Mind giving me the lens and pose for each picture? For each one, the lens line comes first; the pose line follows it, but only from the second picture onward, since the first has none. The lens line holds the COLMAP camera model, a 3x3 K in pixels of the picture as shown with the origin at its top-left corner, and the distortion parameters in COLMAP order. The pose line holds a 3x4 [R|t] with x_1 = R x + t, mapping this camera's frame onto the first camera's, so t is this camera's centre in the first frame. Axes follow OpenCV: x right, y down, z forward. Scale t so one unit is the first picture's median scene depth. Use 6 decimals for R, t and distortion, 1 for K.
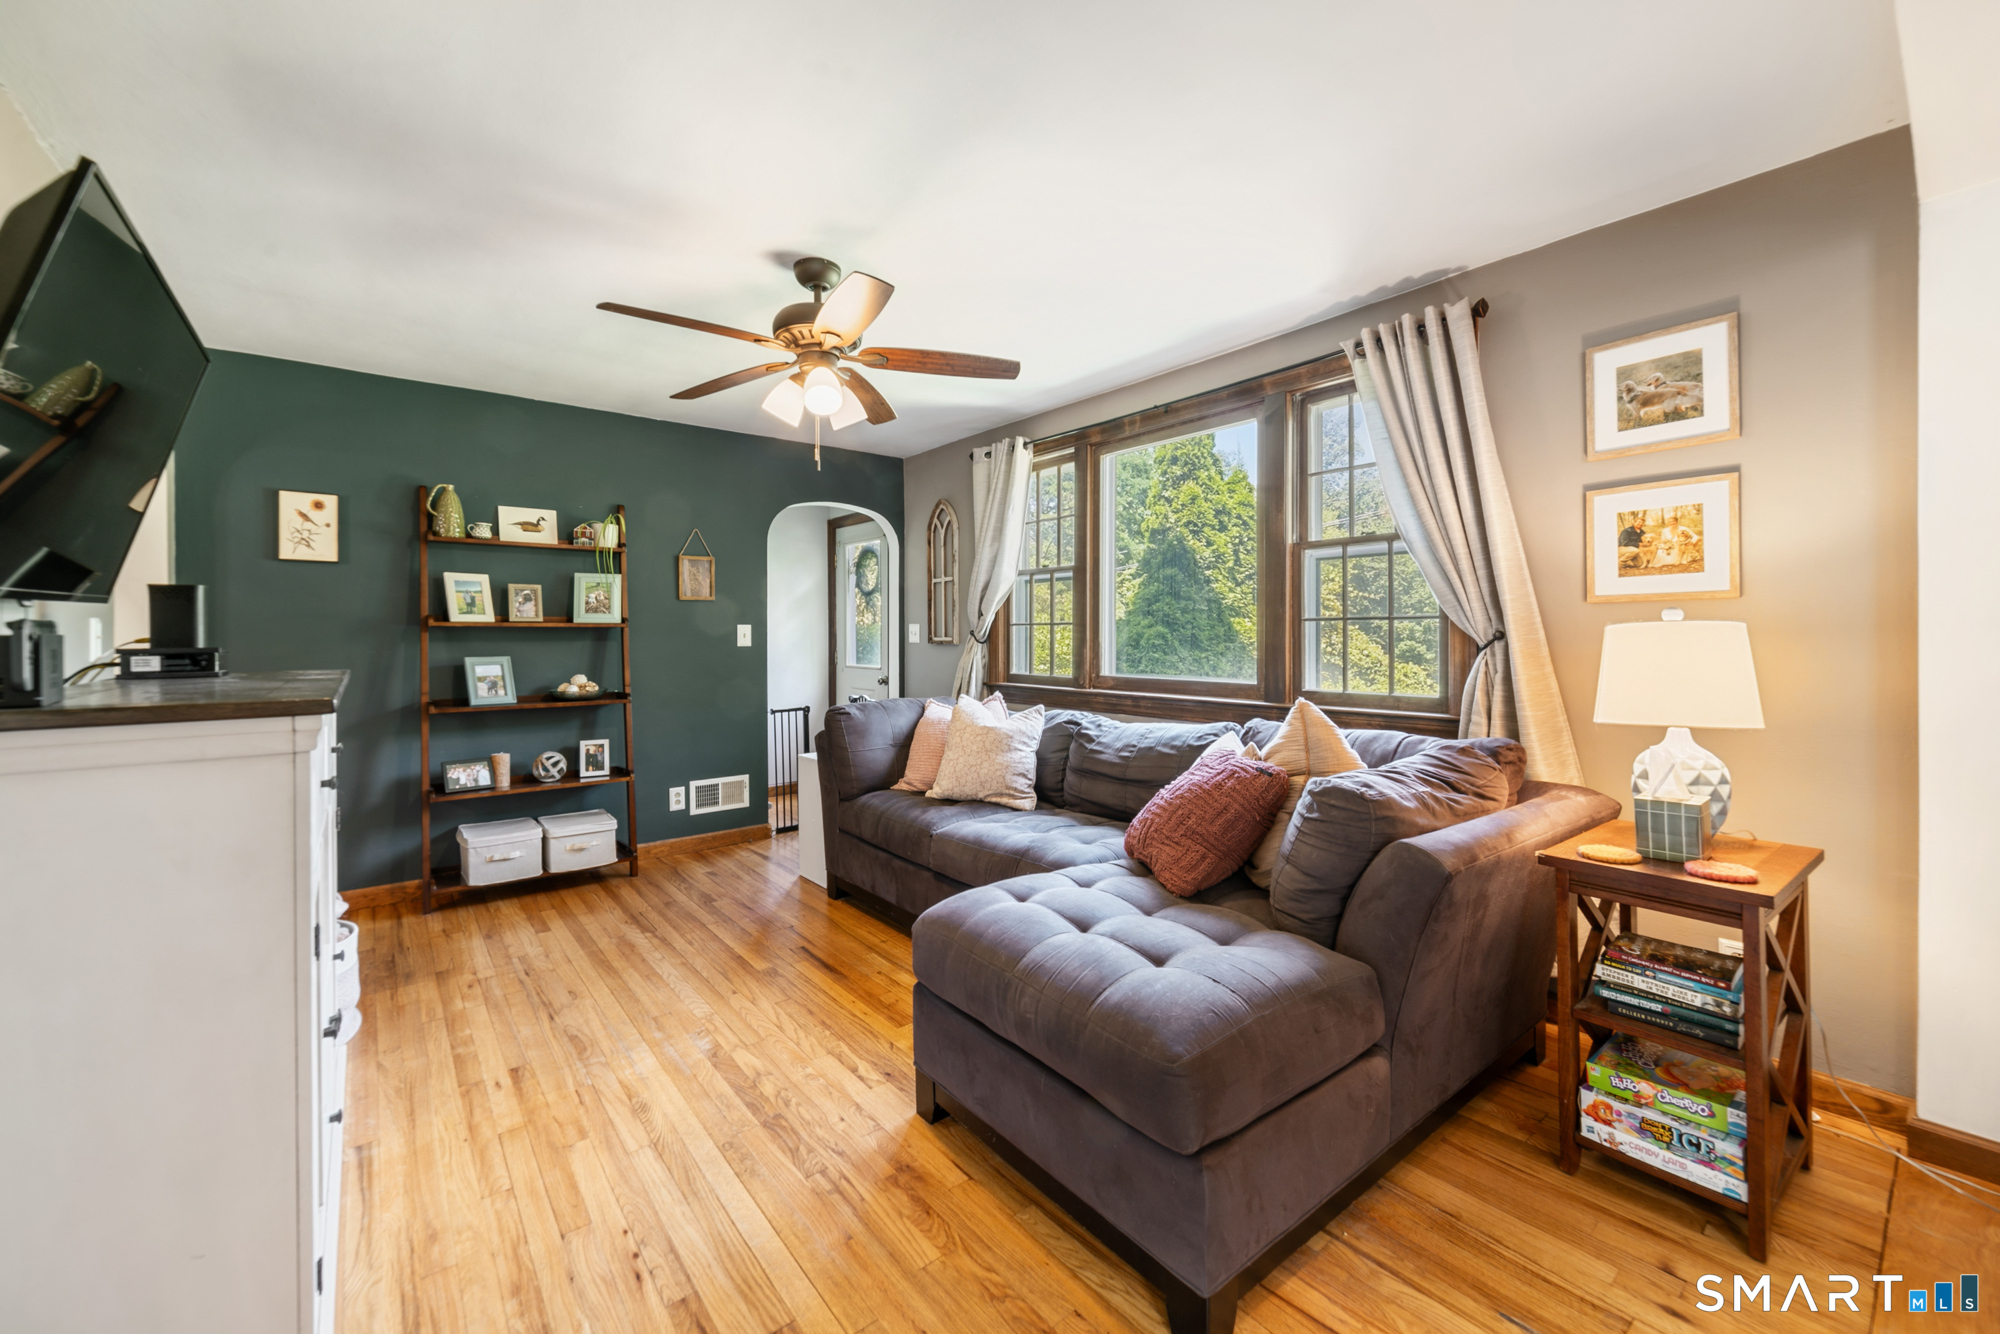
lens RADIAL K [[785.2, 0, 999.8], [0, 785.2, 635.0], [0, 0, 1]] dist [0.001194, 0.000343]
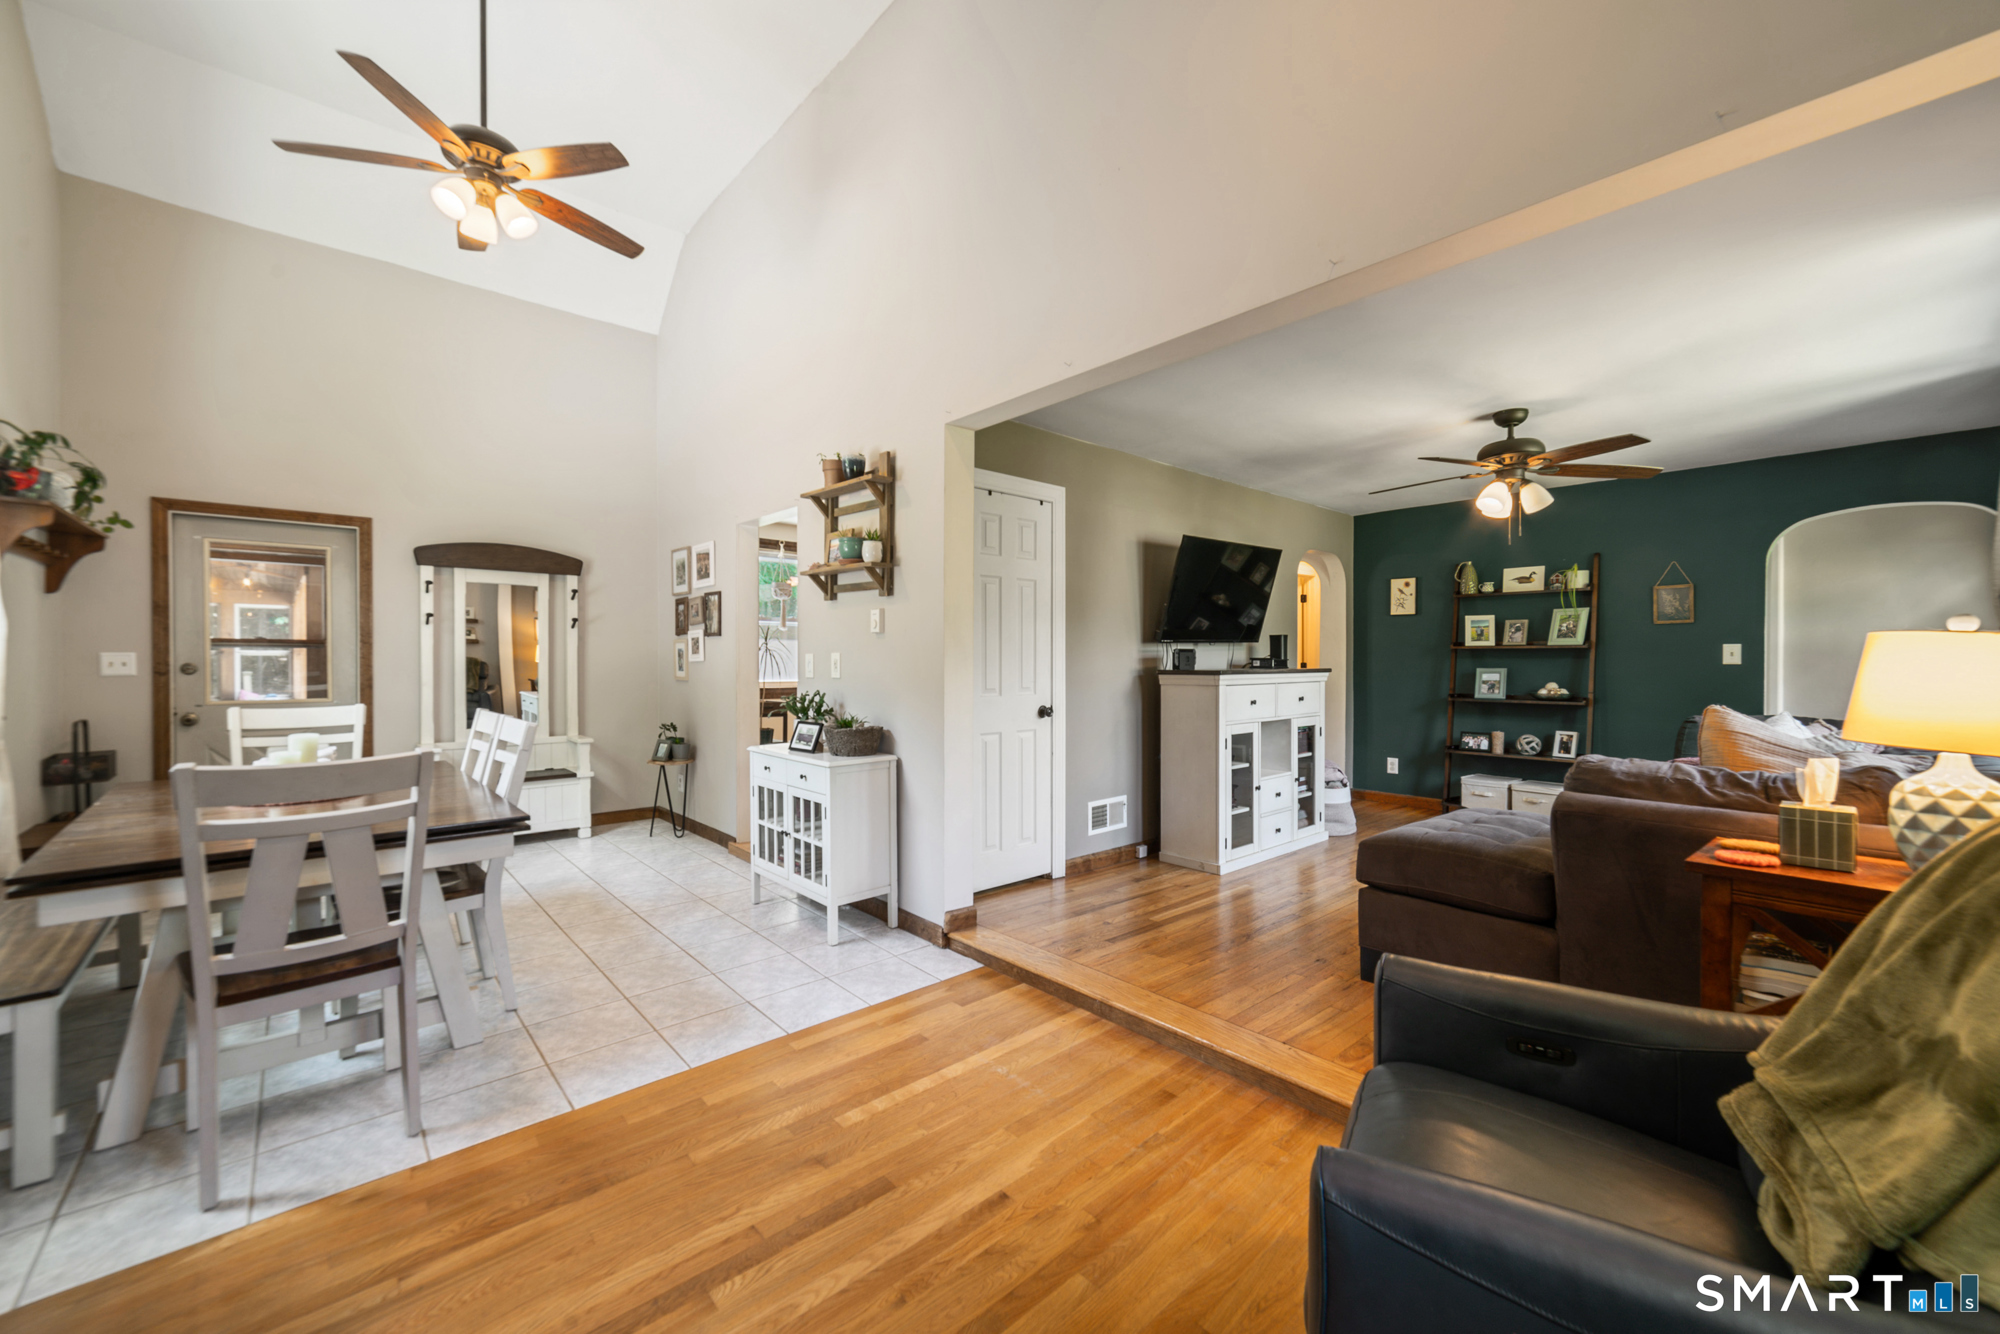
lens RADIAL K [[772.2, 0, 1001.6], [0, 772.2, 668.5], [0, 0, 1]] dist [-0.000218, 0.000343]
pose [[0.053606, 0.014309, -0.998460, 0.897818], [-0.000844, 0.999898, 0.014284, 0.008115], [0.998562, 0.000077, 0.053613, -0.052807]]
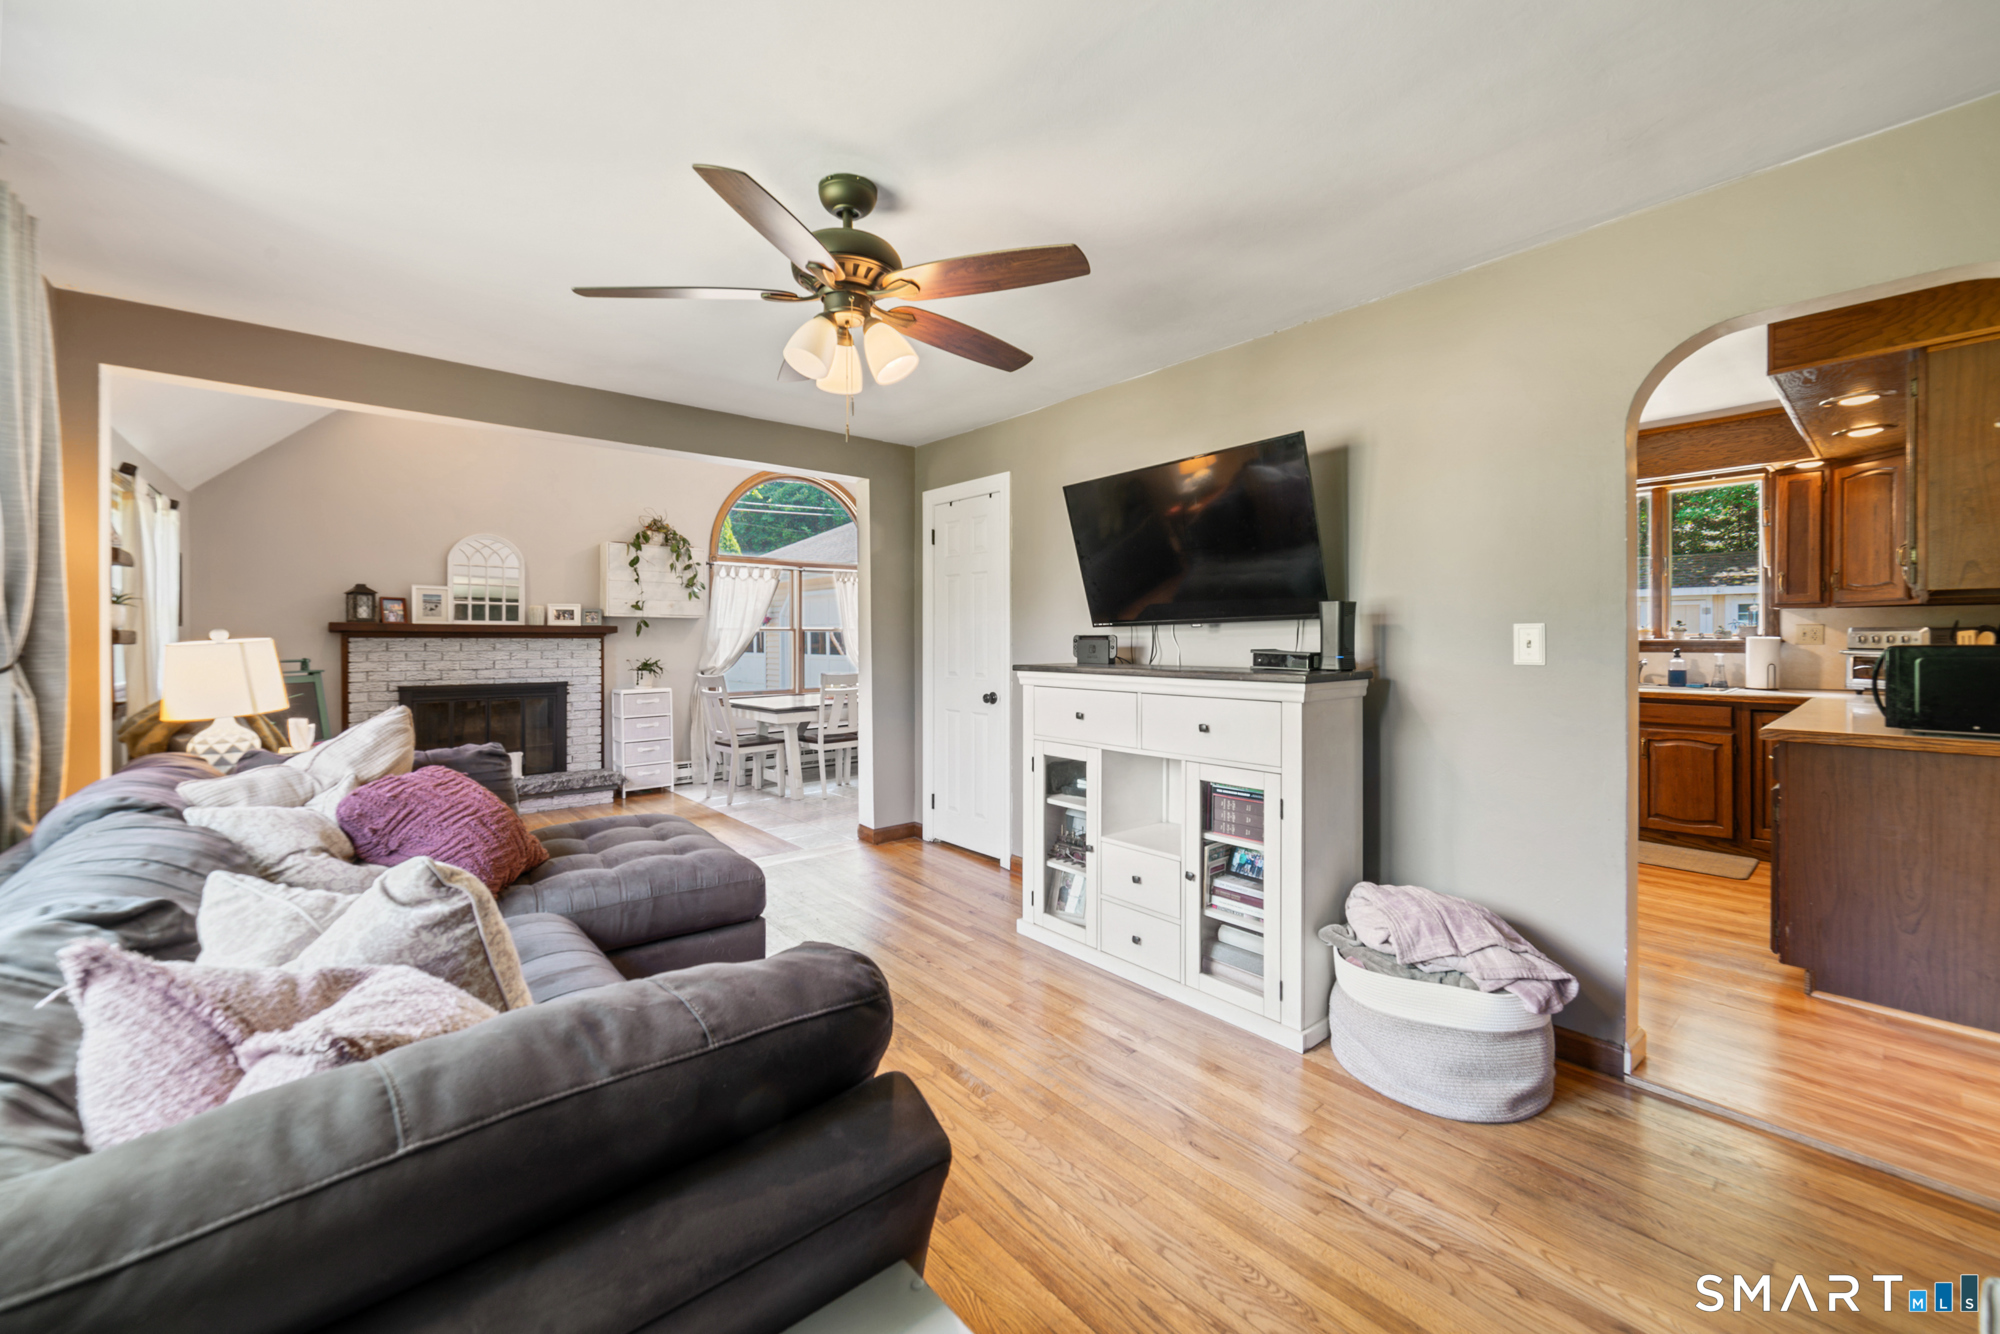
lens RADIAL K [[785.2, 0, 999.8], [0, 785.2, 635.0], [0, 0, 1]] dist [0.001194, 0.000343]
pose [[-0.999549, 0.008056, -0.028932, -0.273653], [0.008119, 0.999965, -0.002089, -0.005666], [0.028914, -0.002323, -0.999579, 1.330826]]
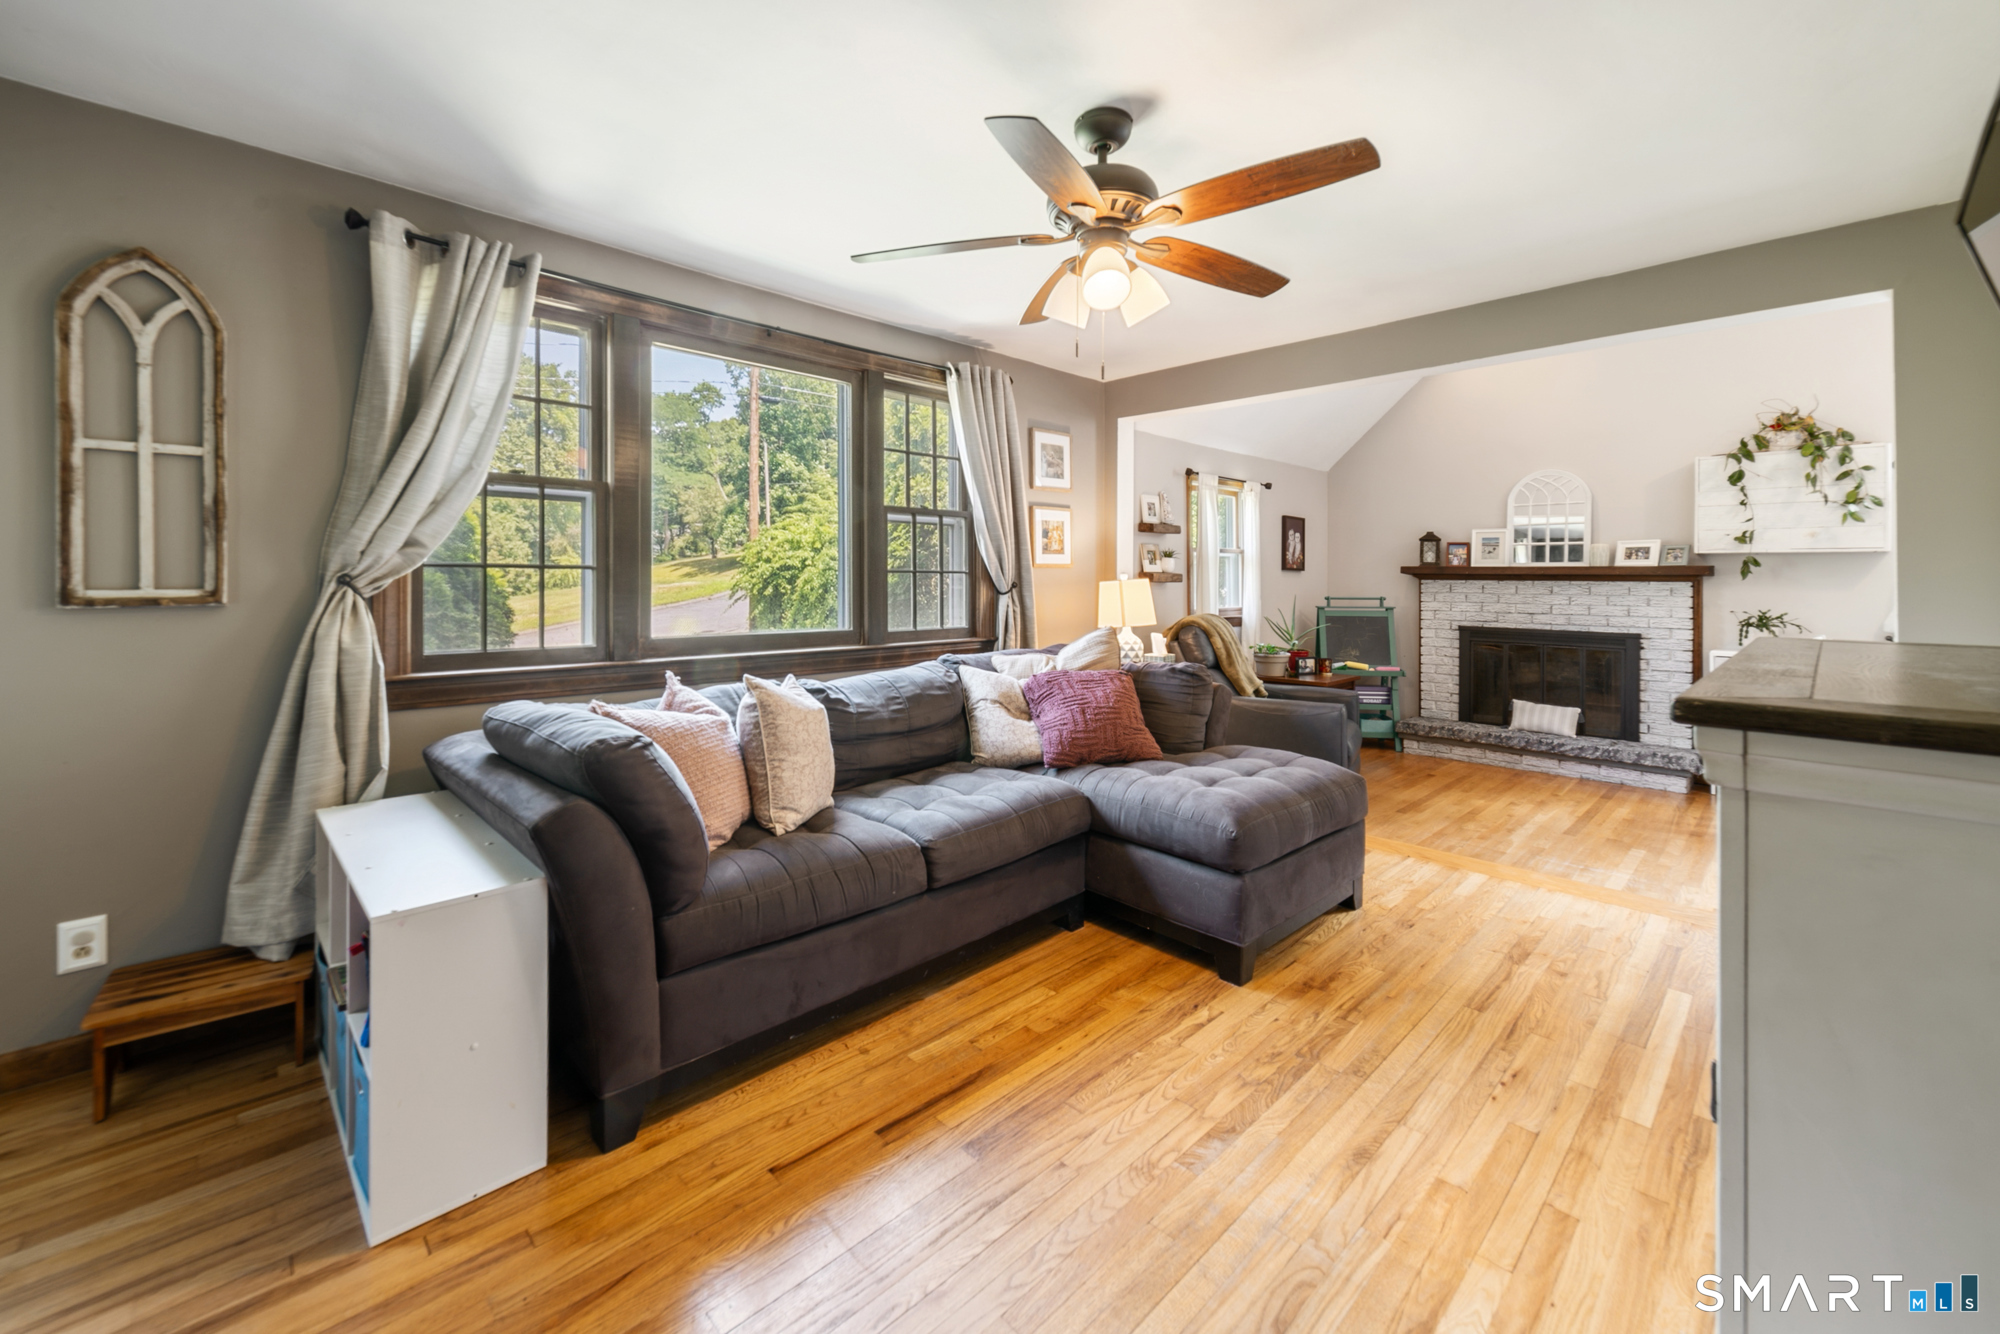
lens RADIAL K [[808.9, 0, 980.9], [0, 808.9, 582.9], [0, 0, 1]] dist [0.001961, 0.000273]
pose [[-0.086439, 0.001359, 0.996256, -0.760082], [-0.003337, 0.999993, -0.001654, -0.000669], [-0.996252, -0.003467, -0.086434, 0.880915]]
